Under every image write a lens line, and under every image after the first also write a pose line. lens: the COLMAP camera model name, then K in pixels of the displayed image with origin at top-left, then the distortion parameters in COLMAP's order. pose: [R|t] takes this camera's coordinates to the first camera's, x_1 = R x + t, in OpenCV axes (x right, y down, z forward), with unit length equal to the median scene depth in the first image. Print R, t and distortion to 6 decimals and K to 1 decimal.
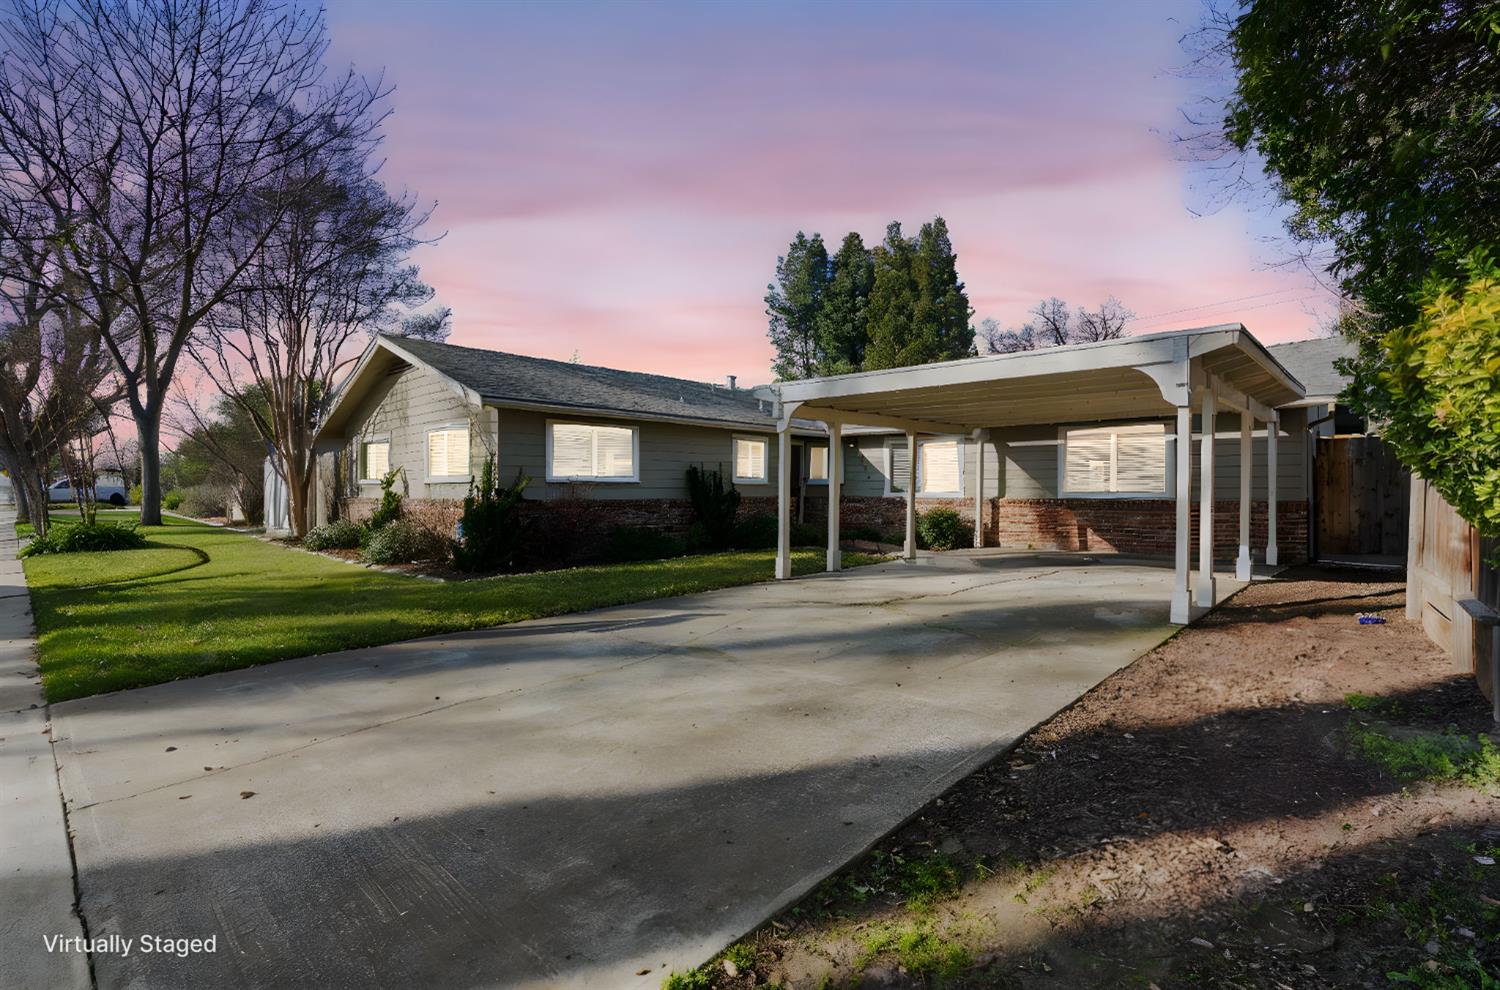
lens RADIAL K [[722.3, 0, 750.0], [0, 722.3, 495.0], [0, 0, 1]] dist [0.000158, 0.000008]
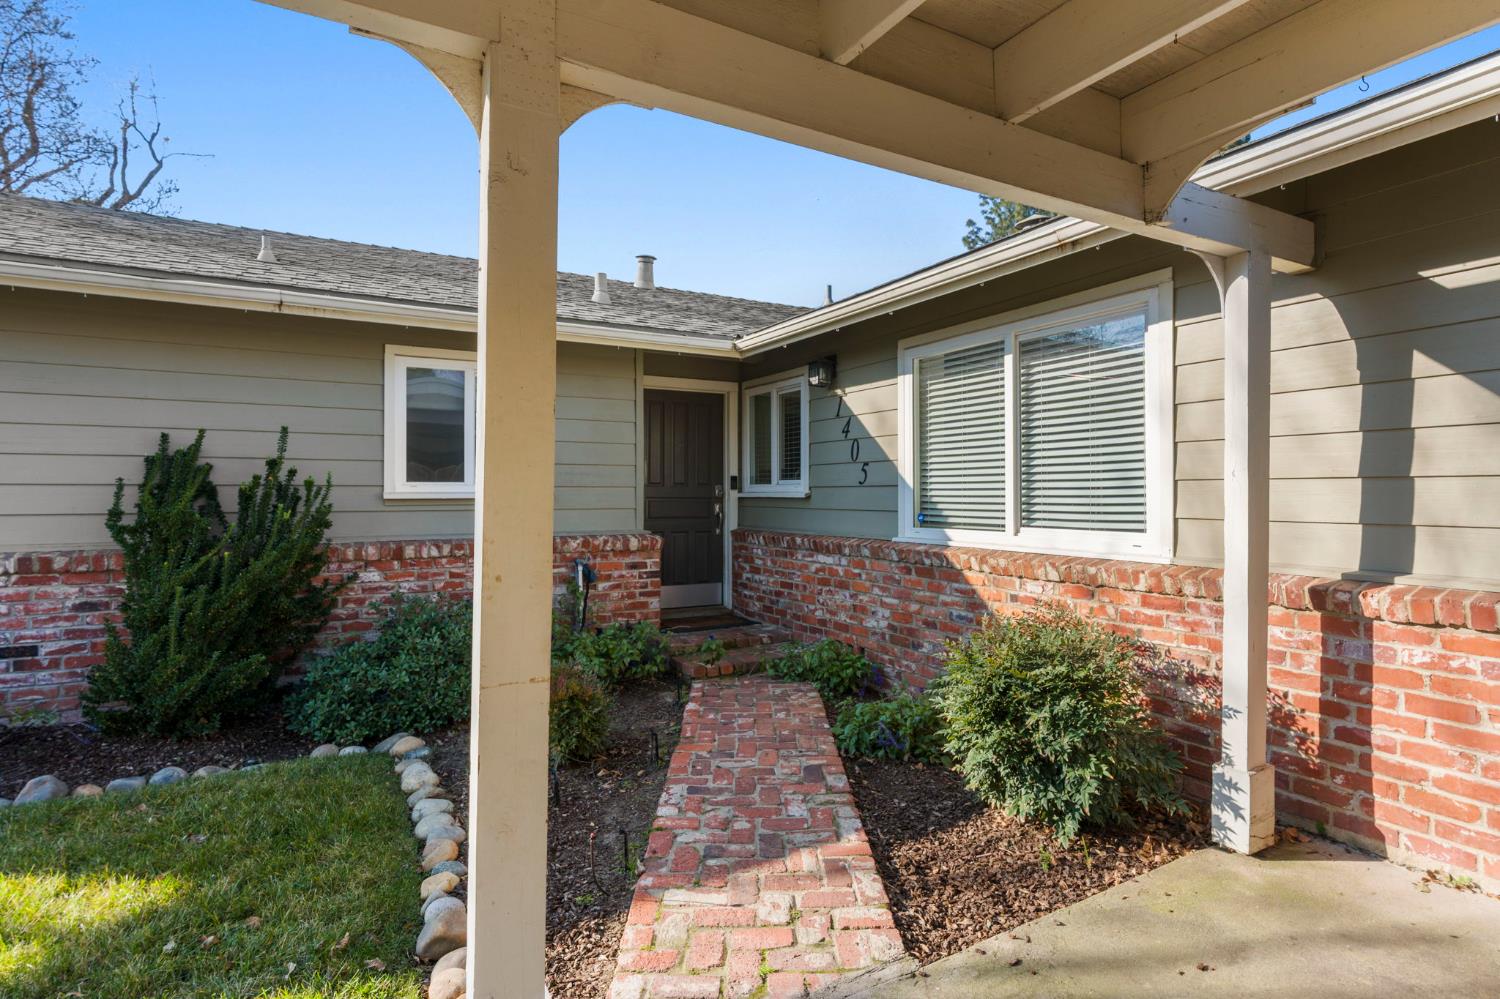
lens RADIAL K [[762.4, 0, 750.0], [0, 762.4, 499.5], [0, 0, 1]] dist [-0.000642, -0.000109]
pose [[0.945755, -0.001925, -0.324874, 0.233288], [-0.000191, 0.999979, -0.006480, -0.012435], [0.324880, 0.006191, 0.945735, 0.690607]]
